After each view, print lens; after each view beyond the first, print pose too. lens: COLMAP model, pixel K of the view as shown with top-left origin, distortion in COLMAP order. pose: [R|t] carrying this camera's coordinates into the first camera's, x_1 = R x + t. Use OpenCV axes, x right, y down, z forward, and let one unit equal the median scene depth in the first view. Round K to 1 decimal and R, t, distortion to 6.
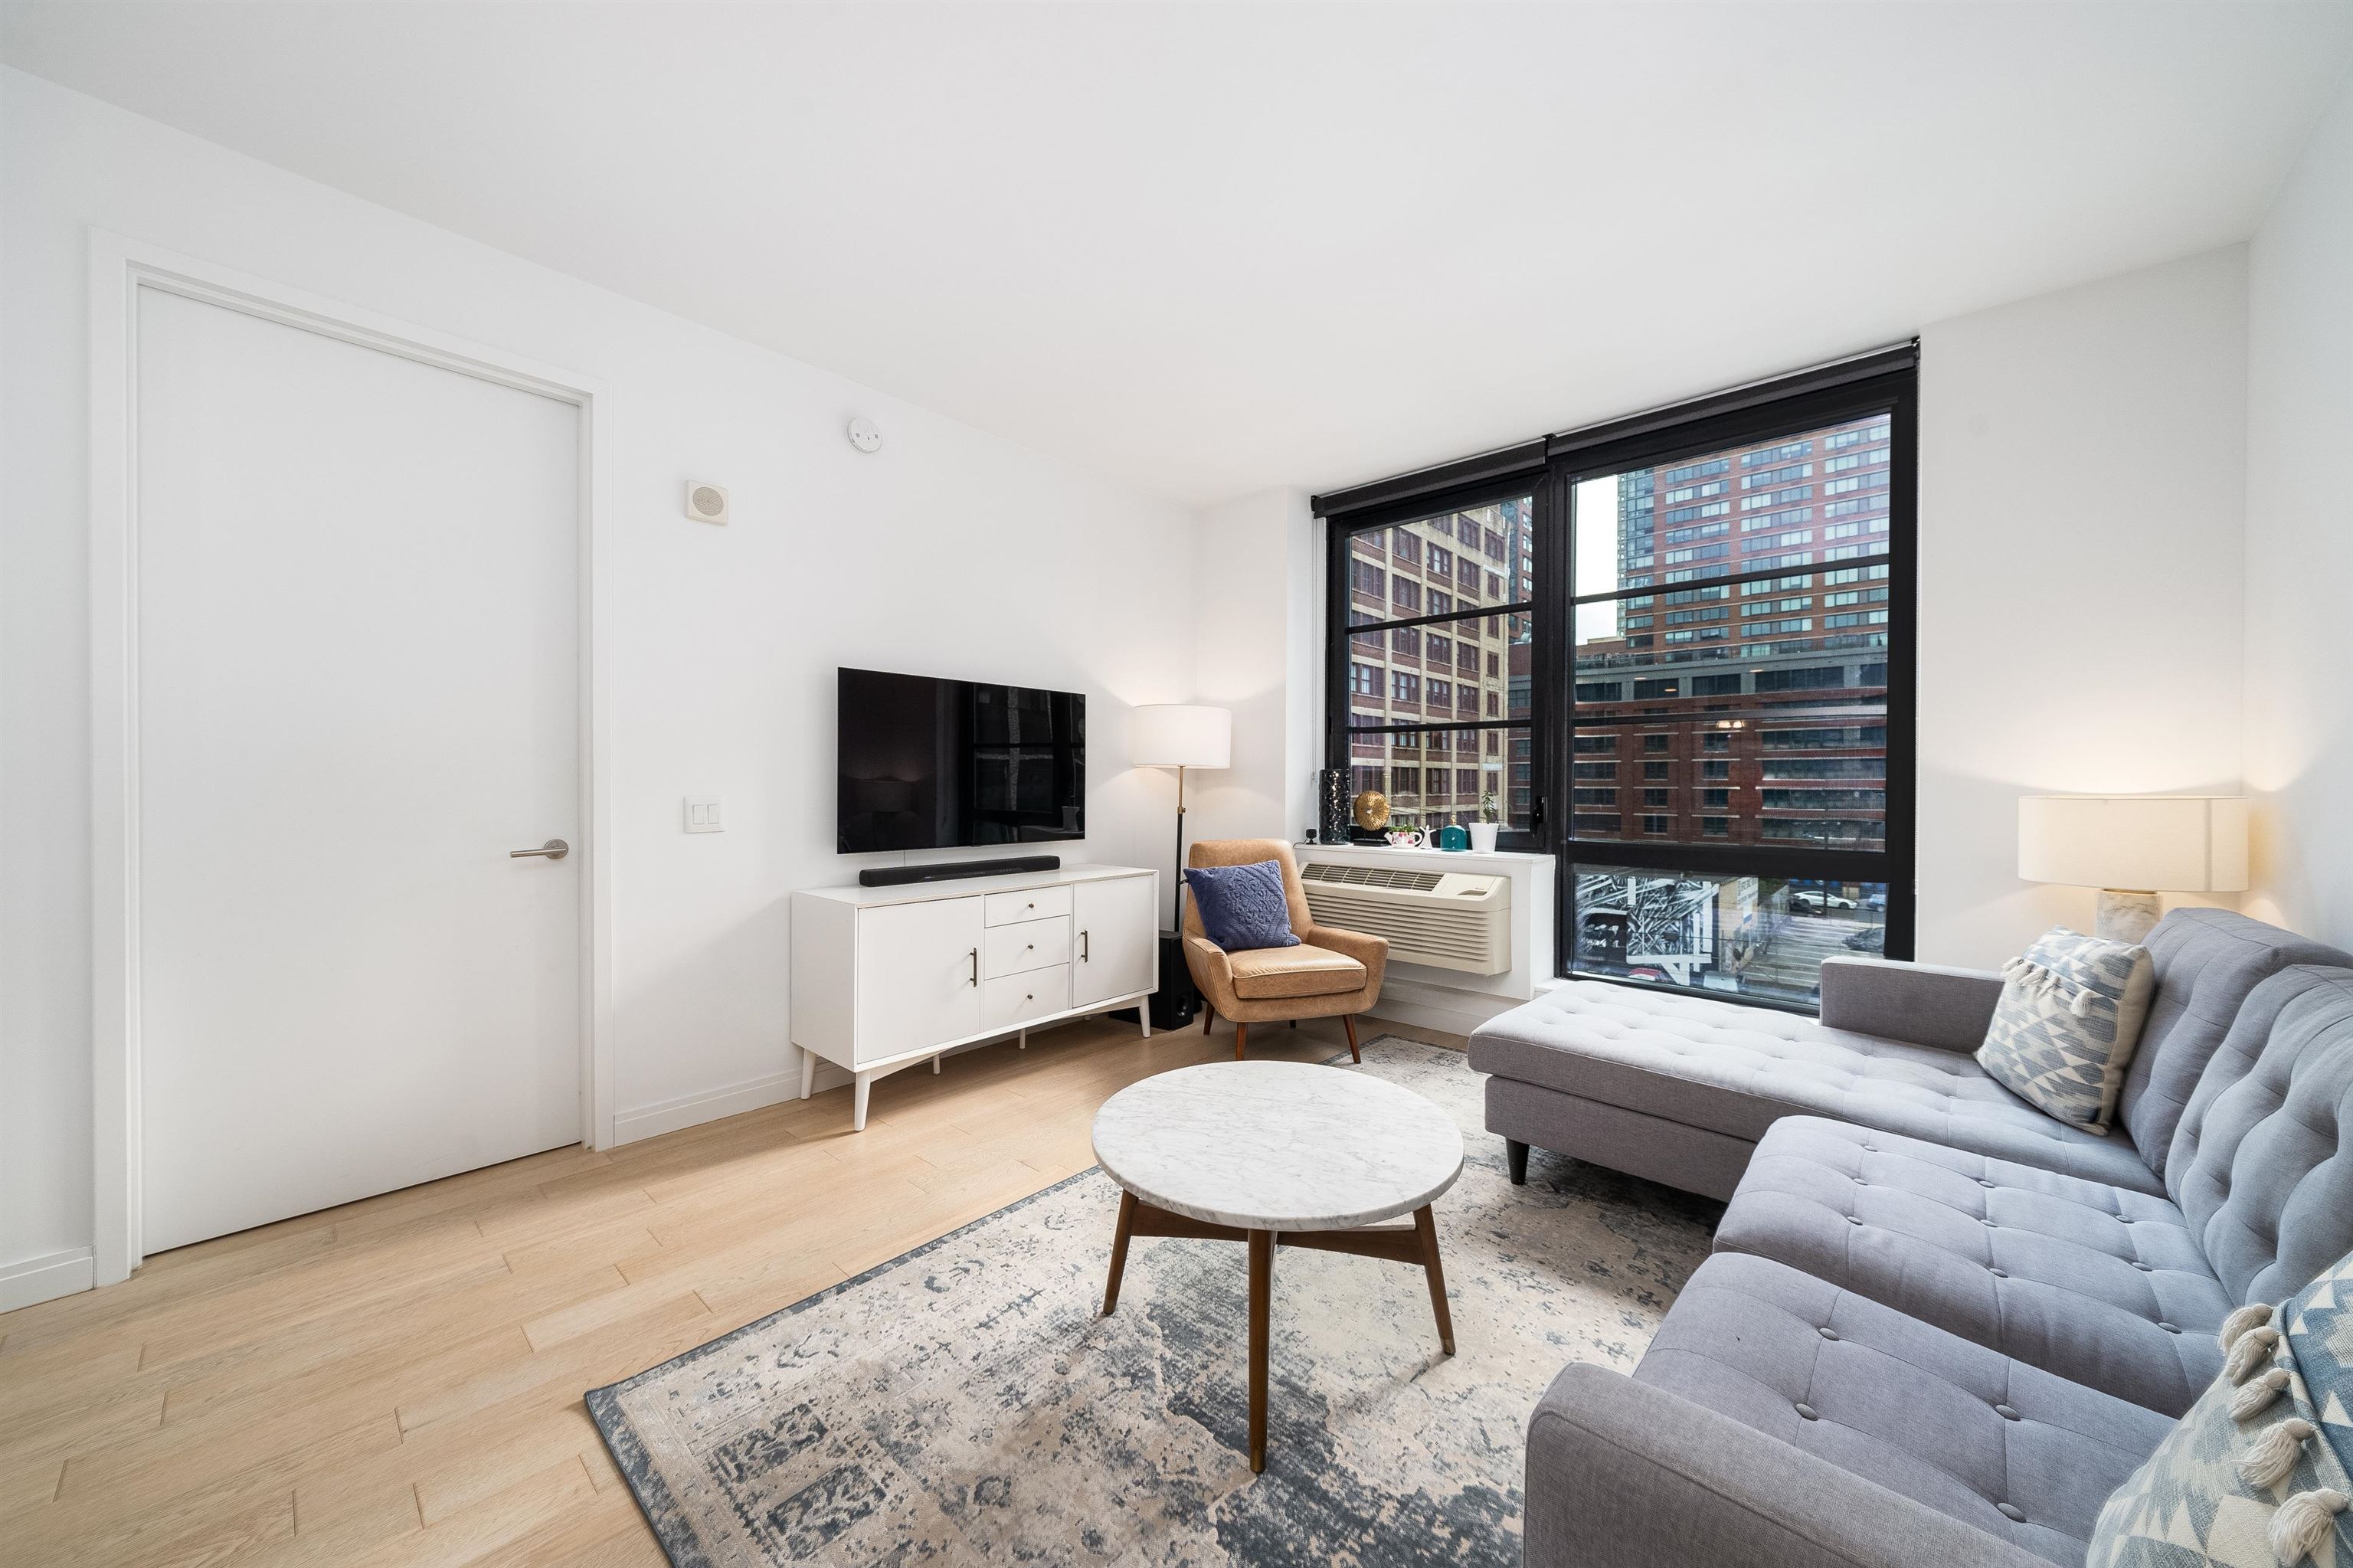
lens RADIAL K [[838.4, 0, 1186.4], [0, 838.4, 786.8], [0, 0, 1]] dist [-0.006679, -0.000056]
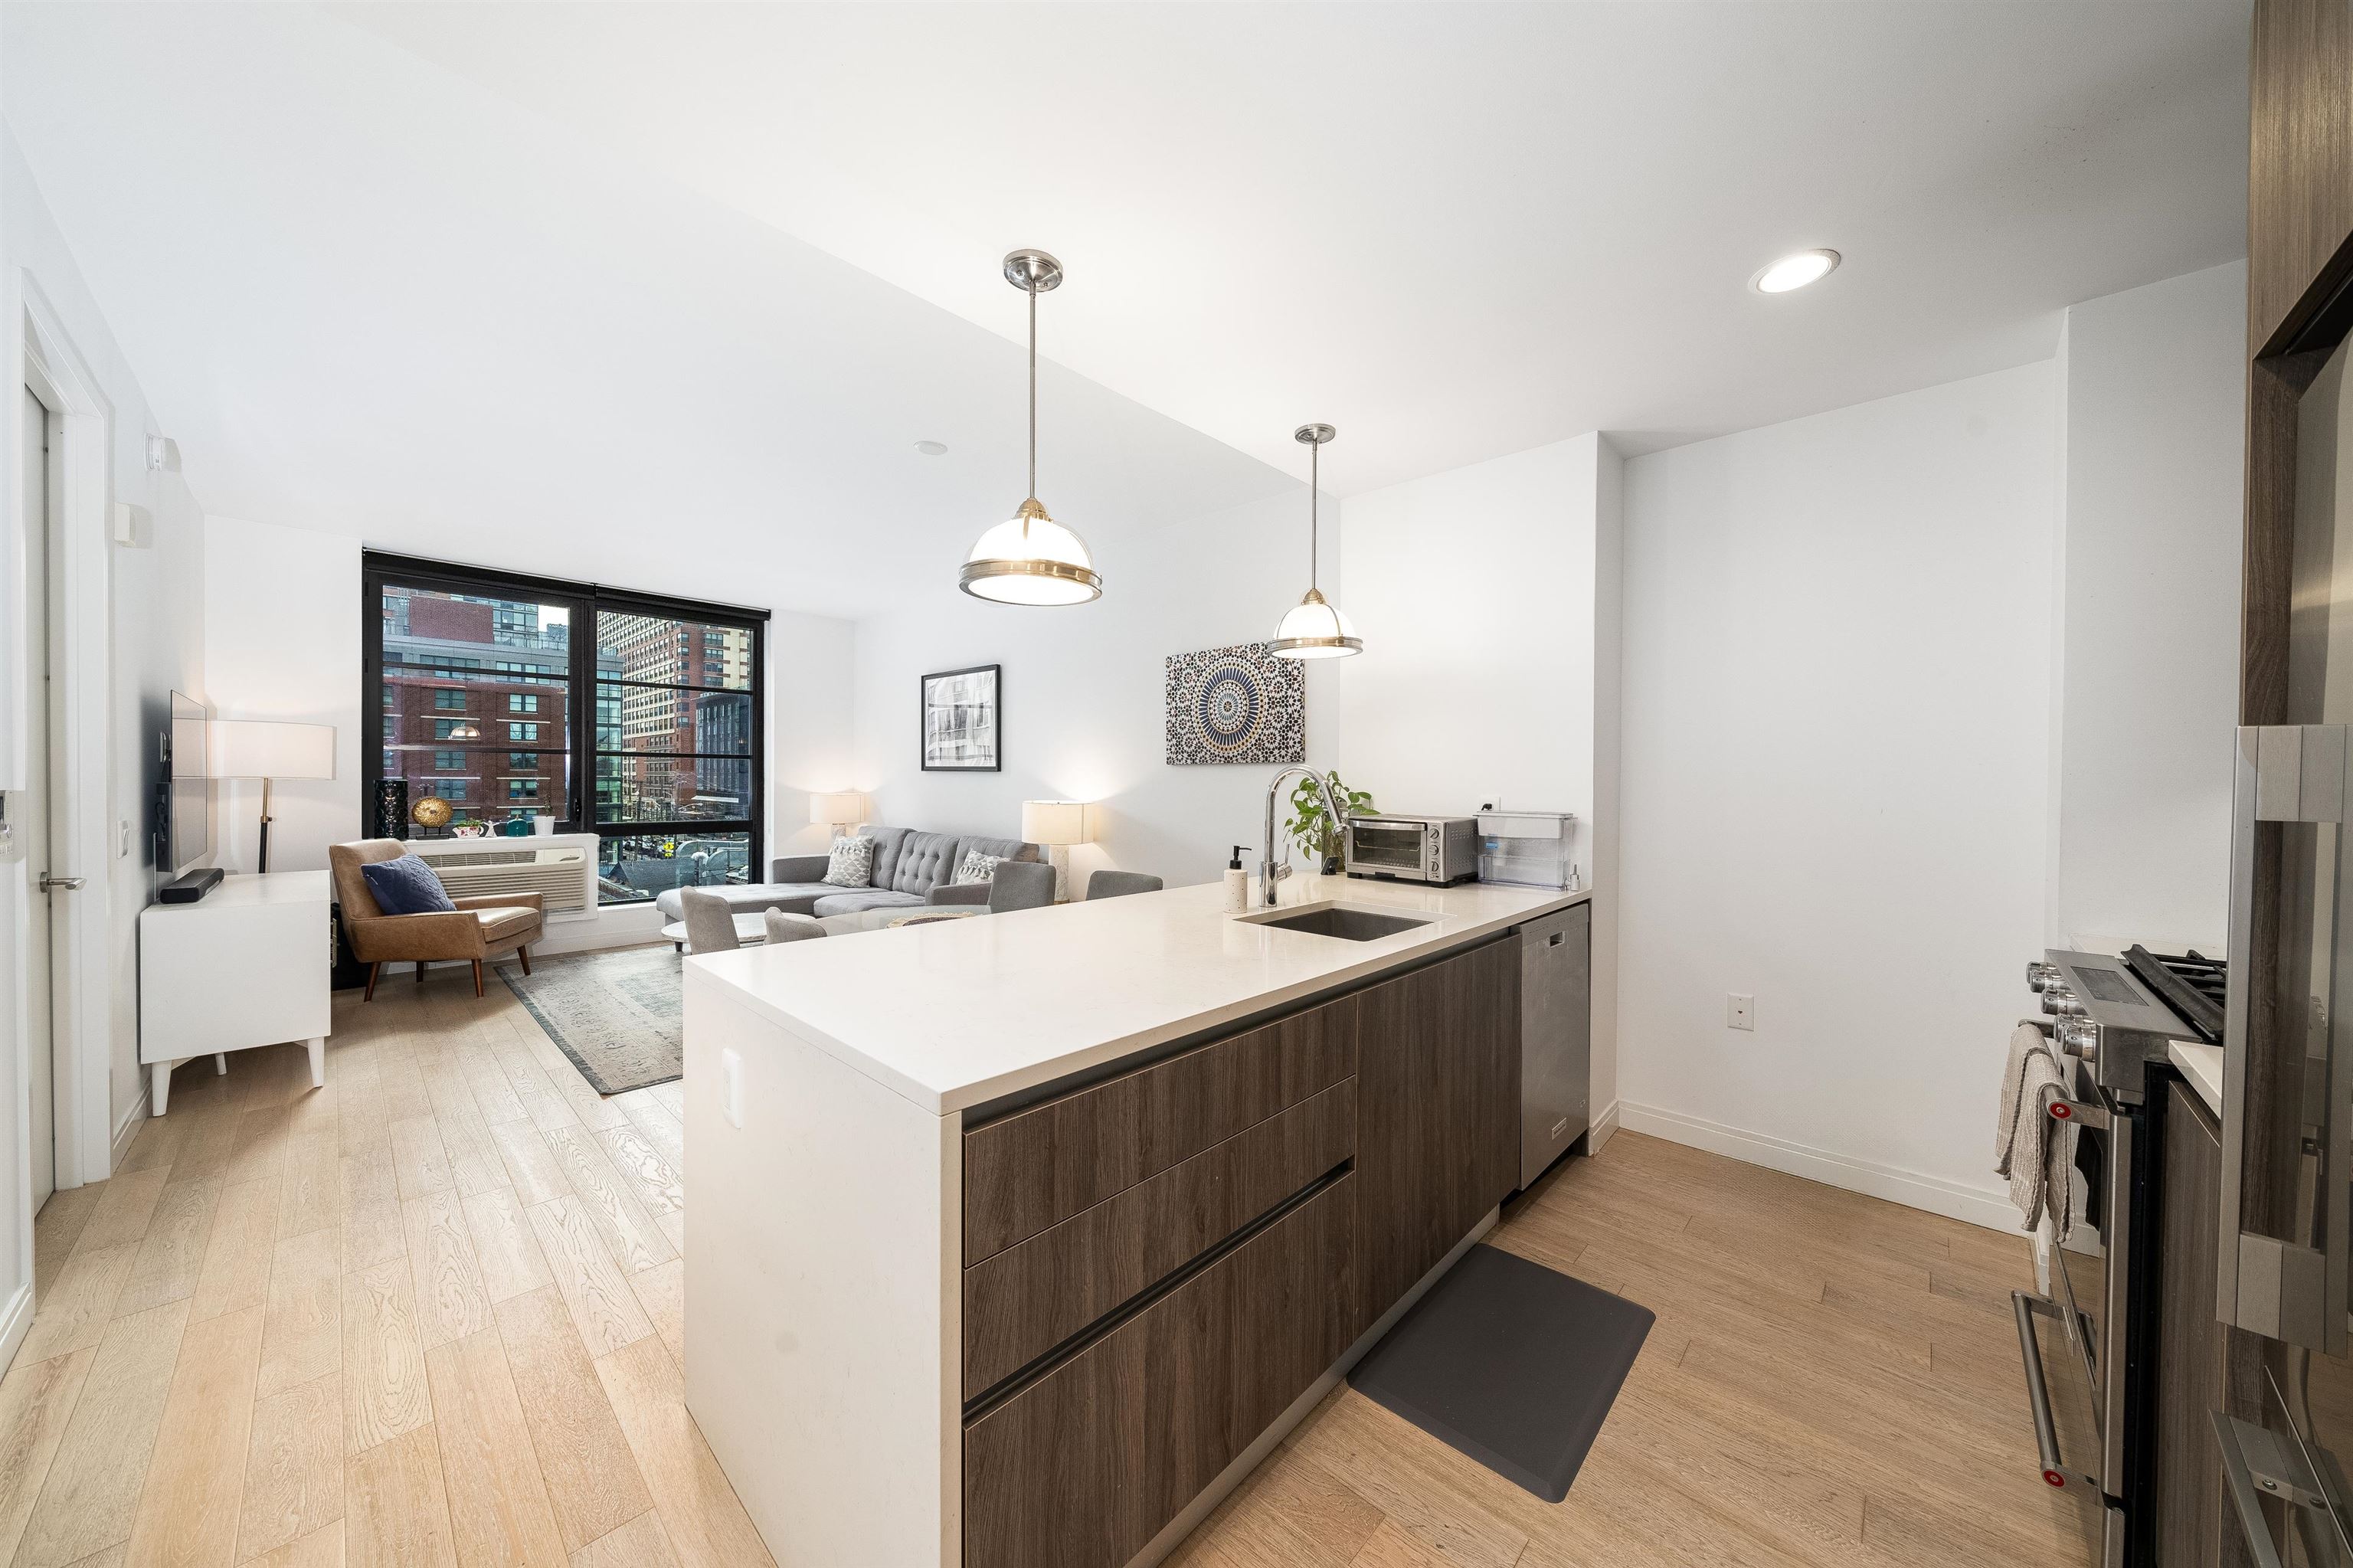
lens RADIAL K [[806.5, 0, 1175.2], [0, 806.5, 786.4], [0, 0, 1]] dist [-0.001554, -0.000105]
pose [[0.027399, -0.011080, 0.999563, -1.794064], [-0.004567, 0.999927, 0.011209, -0.055911], [-0.999614, -0.004872, 0.027346, -0.333483]]
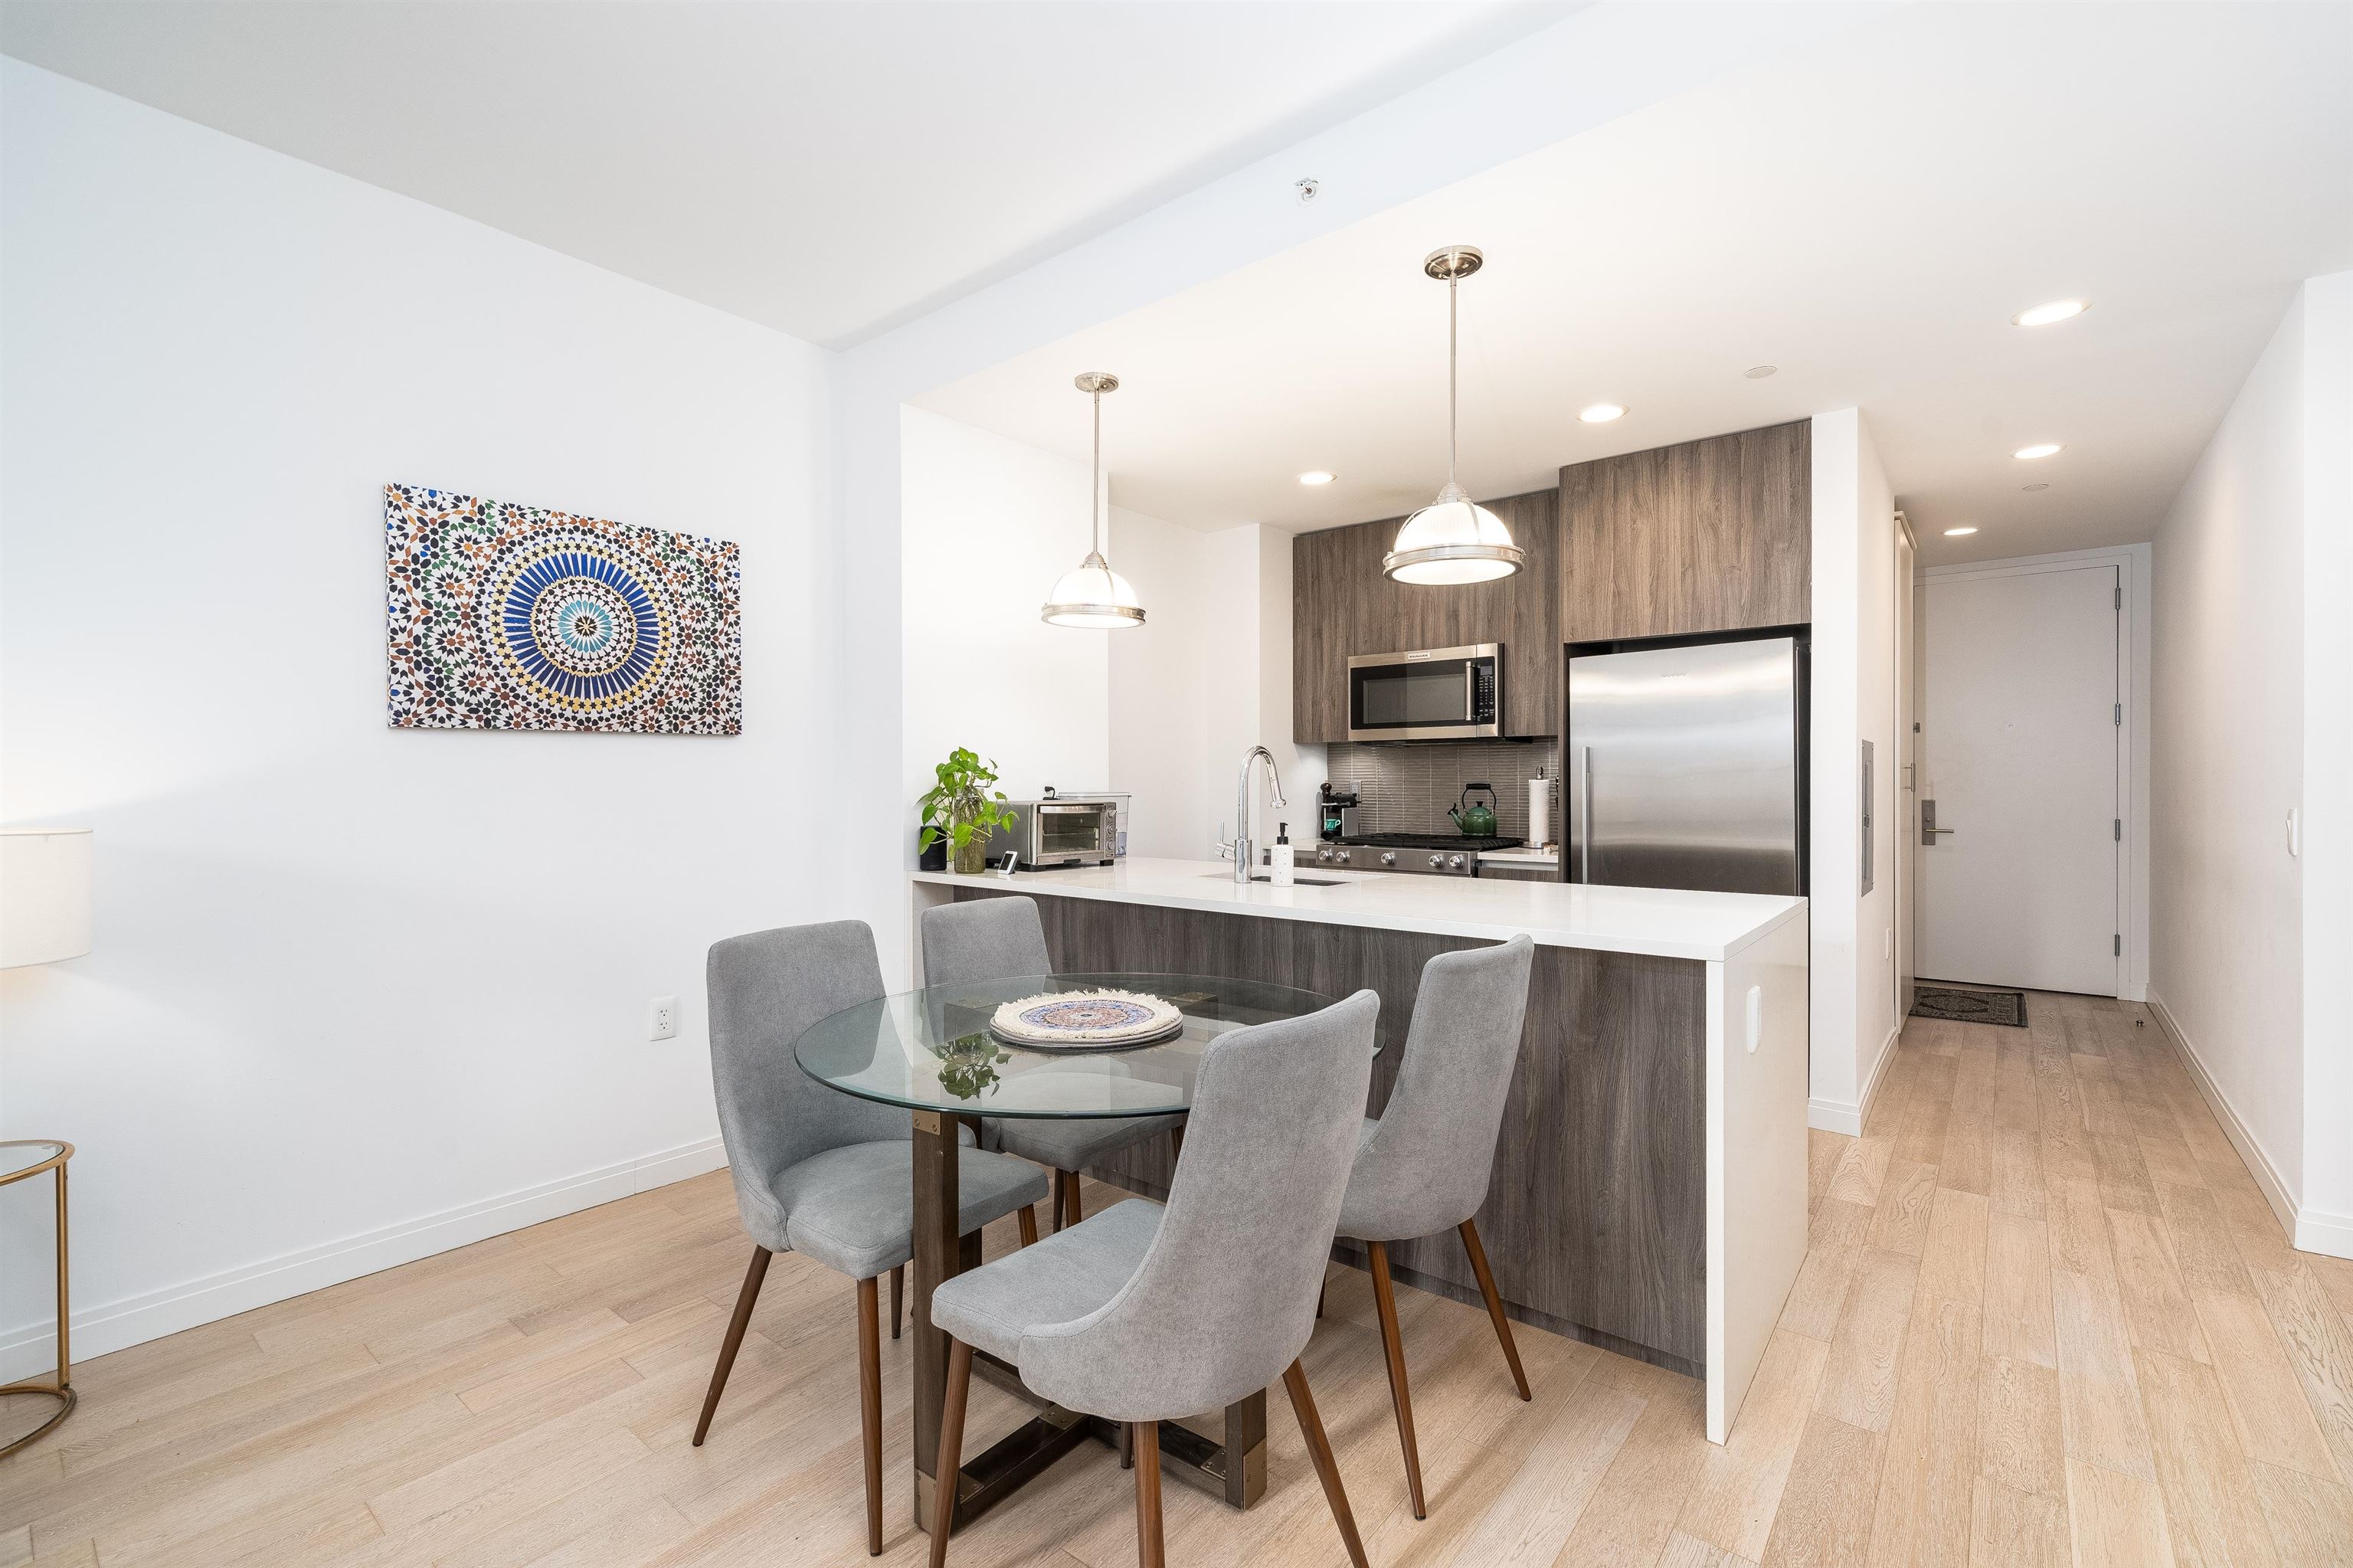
lens RADIAL K [[1027.3, 0, 1176.5], [0, 1027.3, 784.0], [0, 0, 1]] dist [0.000747, 0.000168]
pose [[-0.998880, 0.002988, -0.047231, -0.648220], [0.002728, 0.999981, 0.005564, -0.029211], [0.047247, 0.005429, -0.998869, 0.864947]]
